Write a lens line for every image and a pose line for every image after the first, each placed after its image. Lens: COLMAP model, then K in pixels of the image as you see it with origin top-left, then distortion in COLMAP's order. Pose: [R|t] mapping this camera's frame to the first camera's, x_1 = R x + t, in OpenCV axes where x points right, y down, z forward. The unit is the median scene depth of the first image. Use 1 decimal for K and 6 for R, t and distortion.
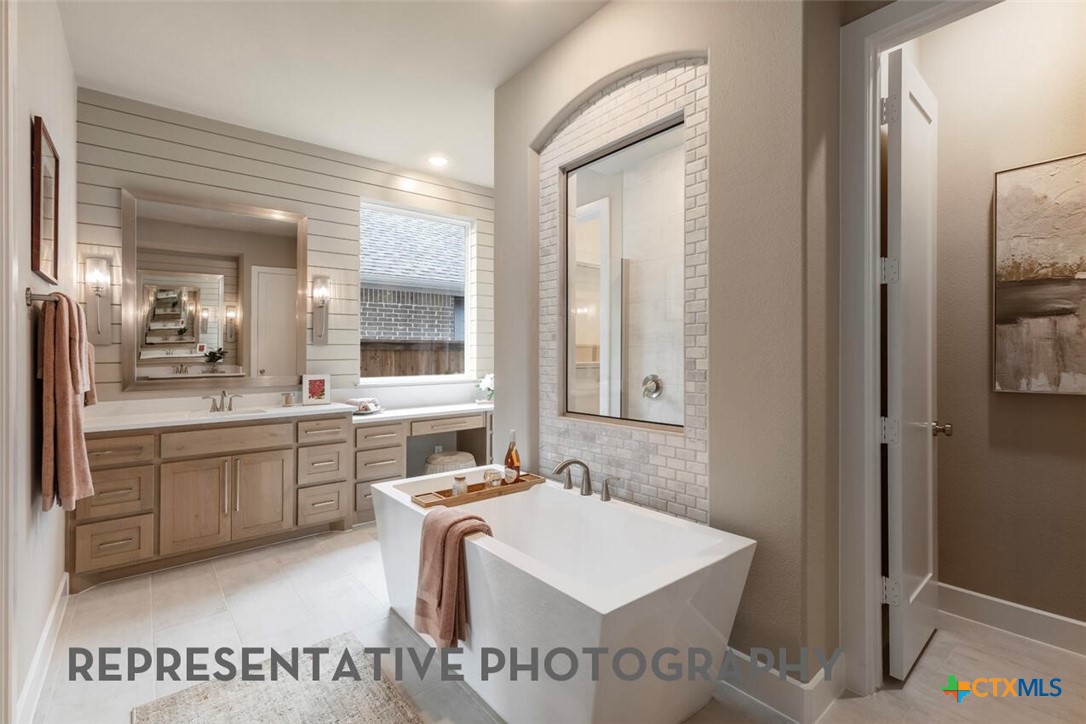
lens RADIAL K [[487.5, 0, 533.4], [0, 487.5, 356.0], [0, 0, 1]] dist [0.018623, -0.000249]
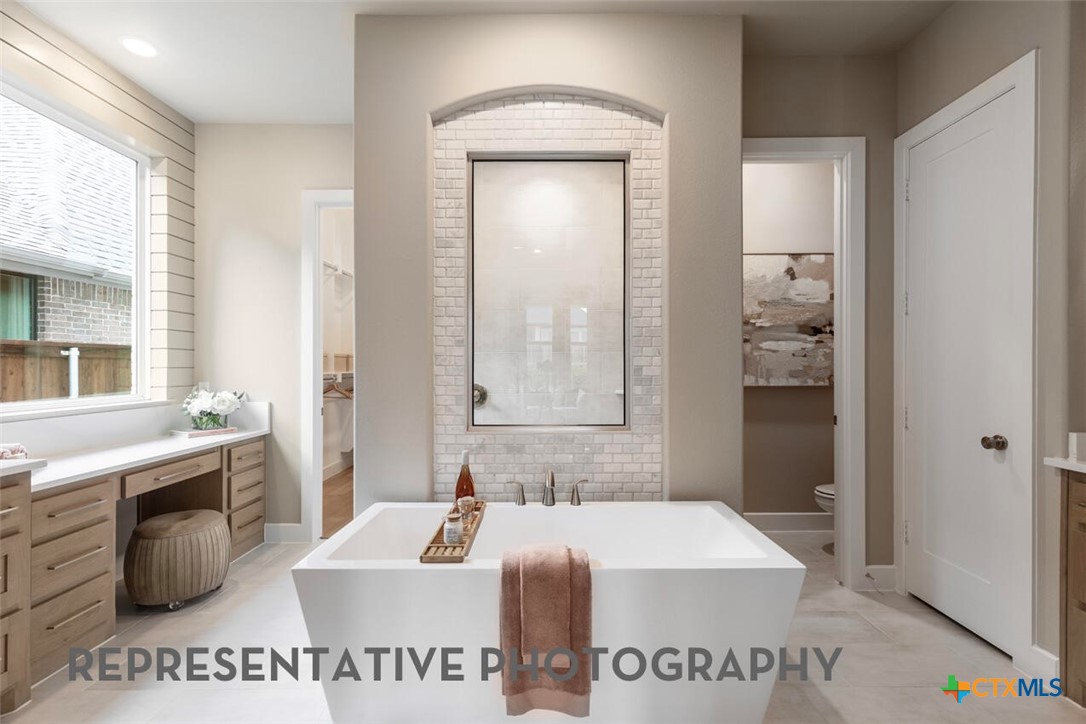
lens RADIAL K [[487.5, 0, 539.0], [0, 487.5, 367.1], [0, 0, 1]] dist [0.018623, -0.000249]
pose [[0.630616, 0.001934, 0.776093, -0.542298], [0.000163, 0.999997, -0.002625, 0.008205], [-0.776095, 0.001782, 0.630613, 0.327446]]
